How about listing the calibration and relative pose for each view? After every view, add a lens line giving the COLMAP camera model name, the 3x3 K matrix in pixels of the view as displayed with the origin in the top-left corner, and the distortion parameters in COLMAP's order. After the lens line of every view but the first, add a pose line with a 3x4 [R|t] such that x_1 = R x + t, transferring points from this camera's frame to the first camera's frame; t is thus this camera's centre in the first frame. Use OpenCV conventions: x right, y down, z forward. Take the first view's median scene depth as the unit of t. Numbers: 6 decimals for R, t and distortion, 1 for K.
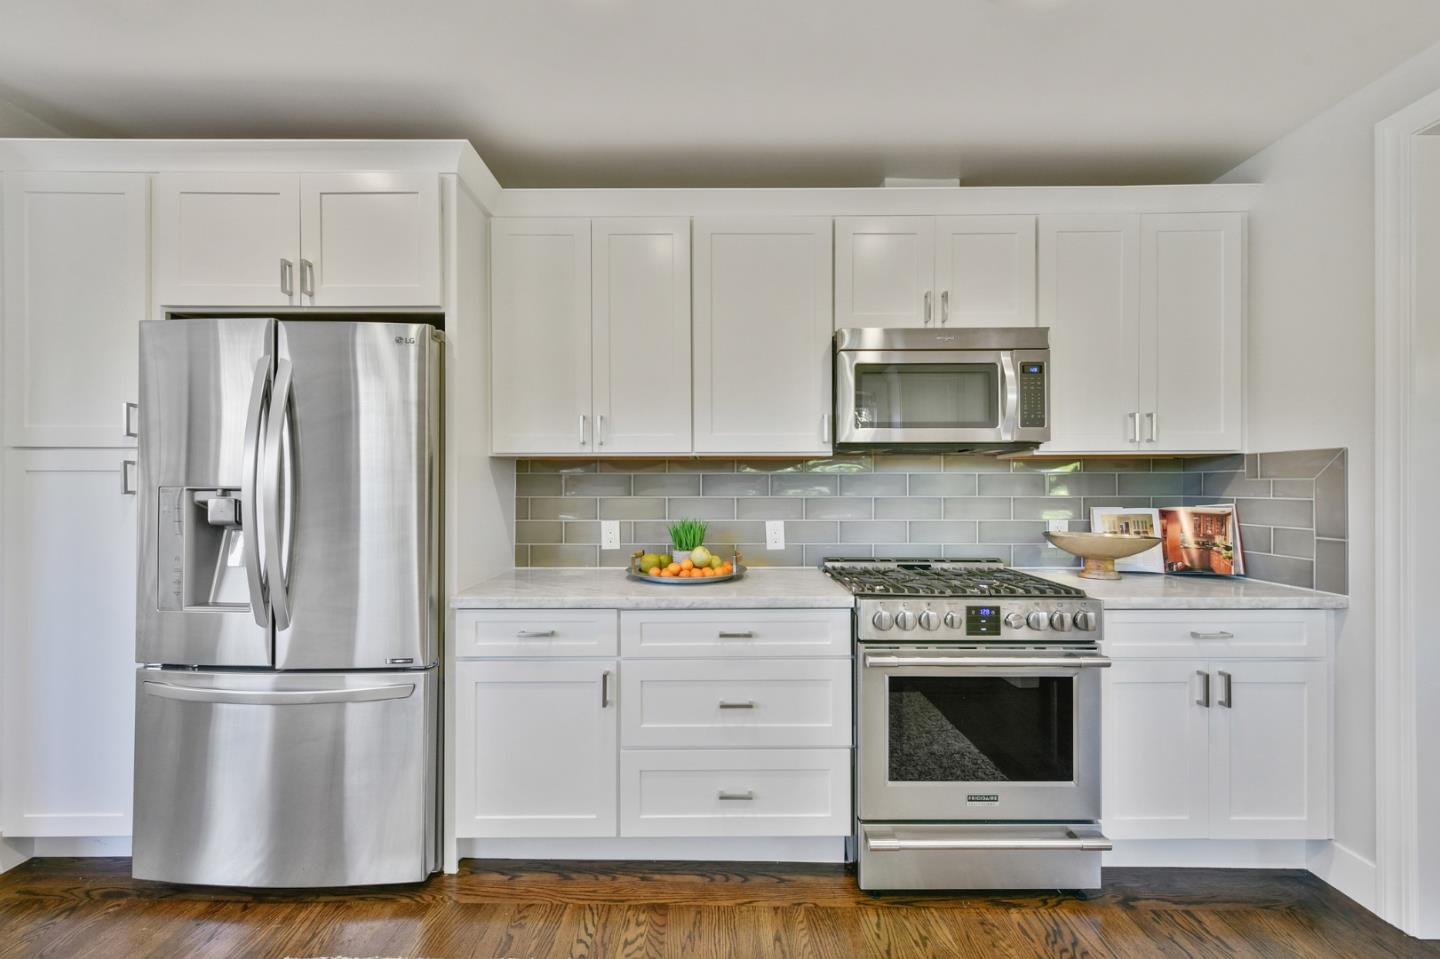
lens RADIAL K [[578.7, 0, 718.2], [0, 578.7, 486.3], [0, 0, 1]] dist [0.005867, -0.000376]
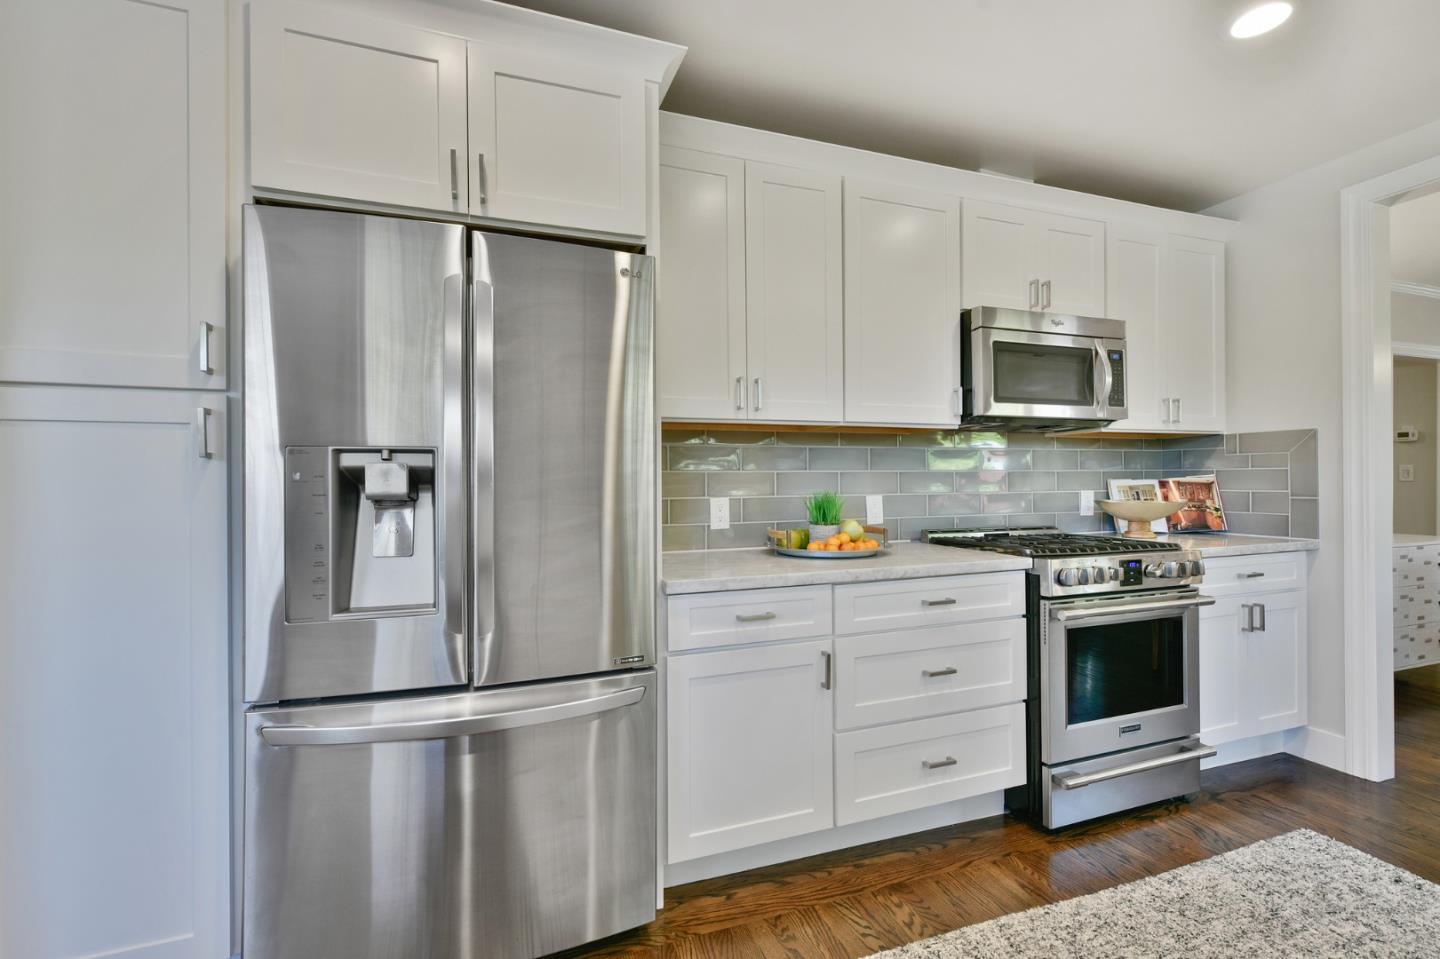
lens RADIAL K [[624.7, 0, 720.0], [0, 624.7, 479.5], [0, 0, 1]] dist [0.006636, -0.000266]
pose [[0.940792, -0.005663, 0.338938, -0.684619], [0.005924, 0.999982, 0.000262, 0.041530], [-0.338934, 0.001761, 0.940809, 0.109910]]
